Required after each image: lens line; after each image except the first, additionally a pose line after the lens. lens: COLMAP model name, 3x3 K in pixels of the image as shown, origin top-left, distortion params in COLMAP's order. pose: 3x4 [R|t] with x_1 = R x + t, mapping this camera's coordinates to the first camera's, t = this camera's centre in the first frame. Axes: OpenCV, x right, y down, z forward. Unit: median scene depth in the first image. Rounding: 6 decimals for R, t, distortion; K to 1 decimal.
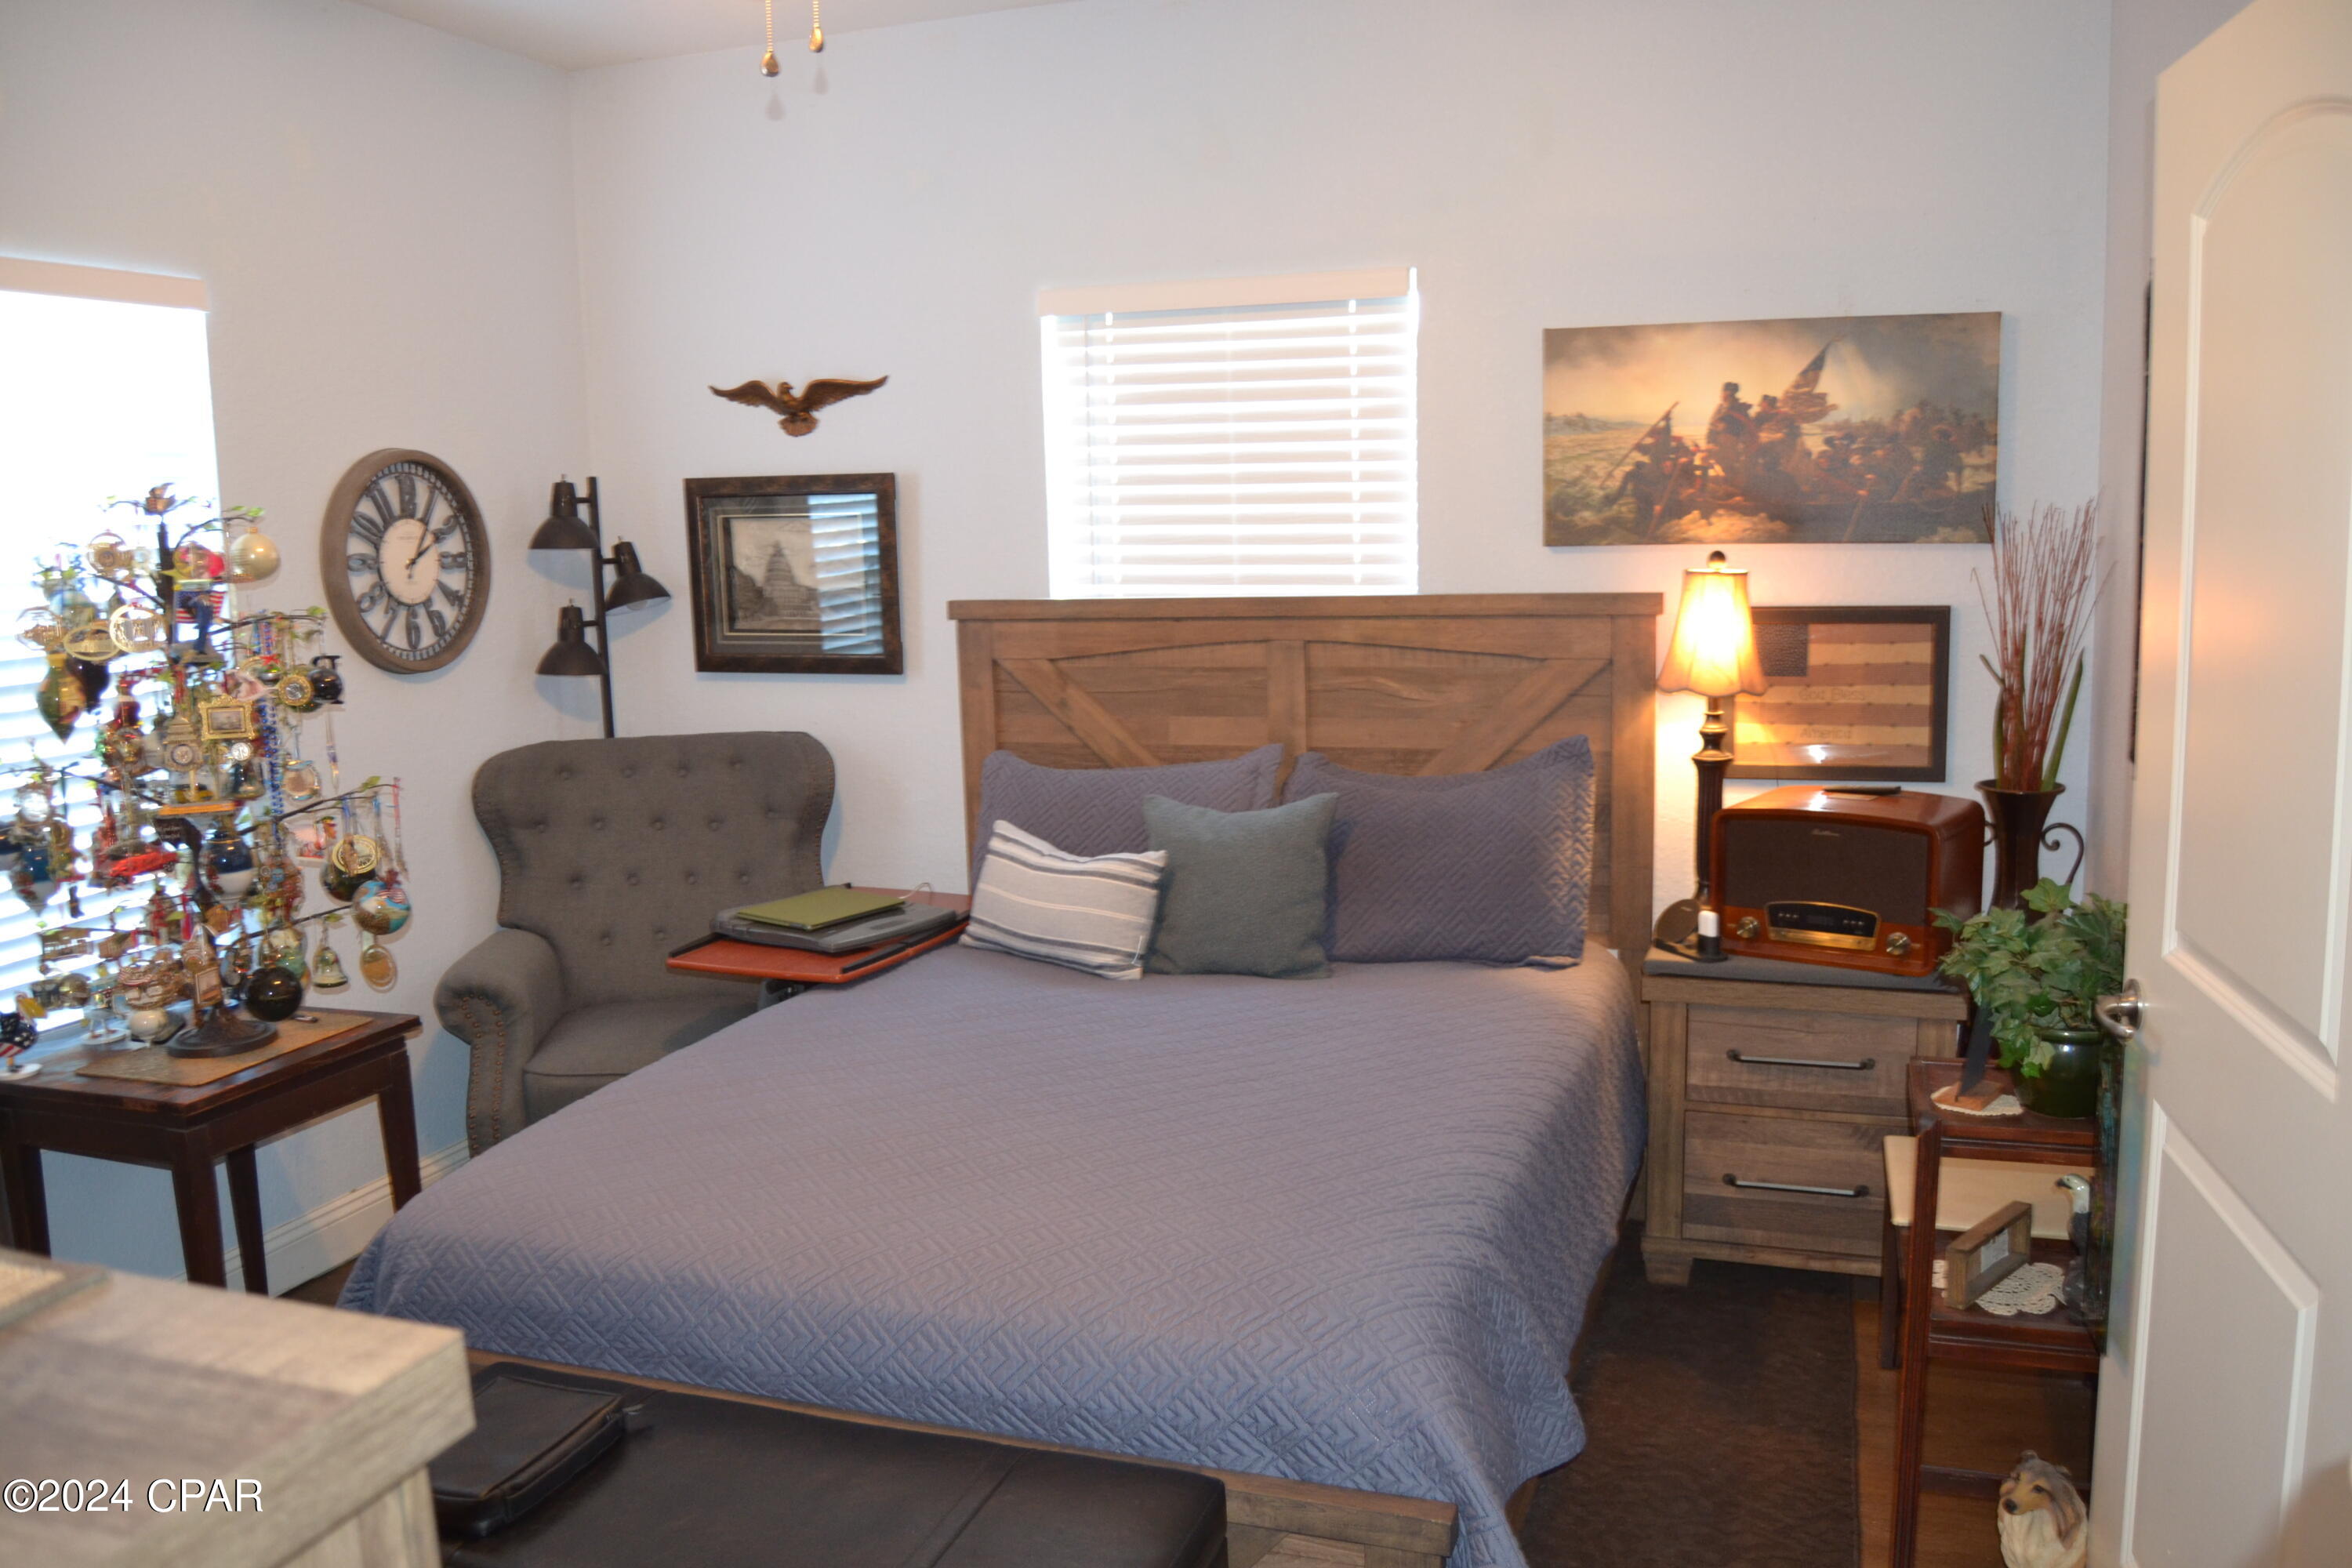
lens RADIAL K [[1871.2, 0, 1176.0], [0, 1871.2, 784.0], [0, 0, 1]] dist [-0.094268, 0.038313]
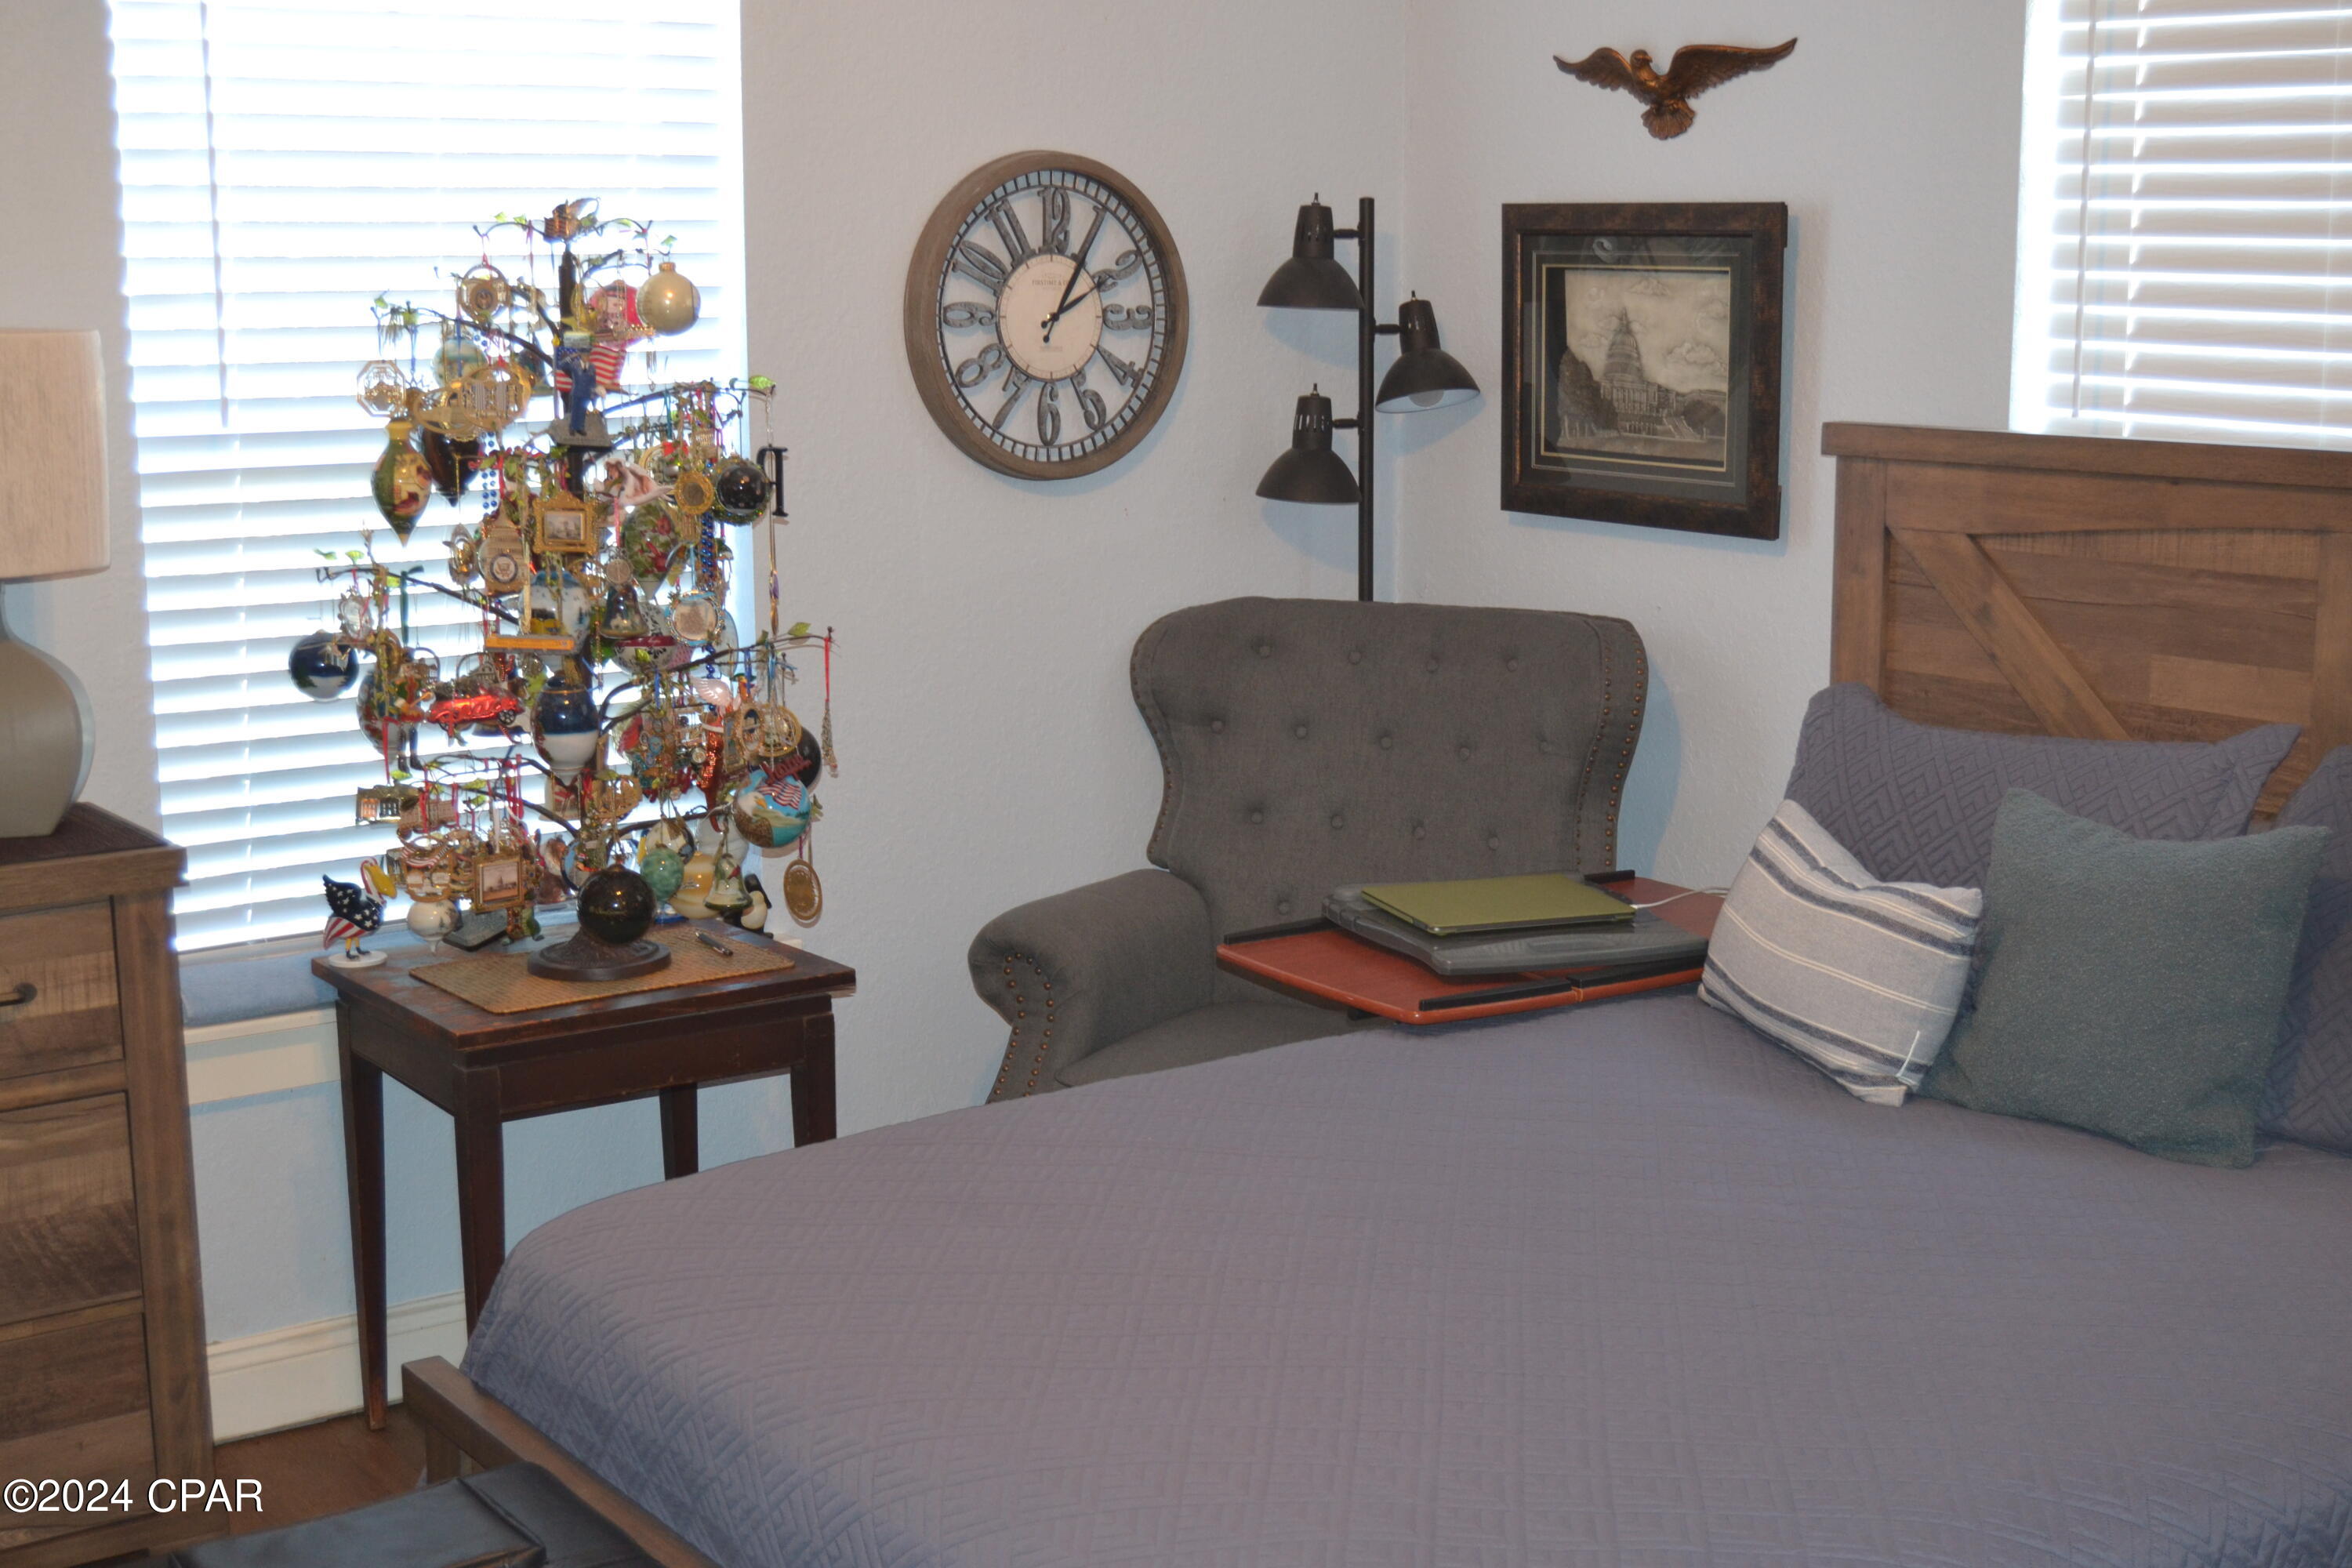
lens RADIAL K [[2944.5, 0, 1175.3], [0, 2944.5, 824.6], [0, 0, 1]] dist [-0.162284, 0.486767]
pose [[0.817432, 0.130760, -0.560988, 0.248017], [-0.103083, 0.991380, 0.080874, -0.025661], [0.566727, -0.008281, 0.823864, 0.123354]]
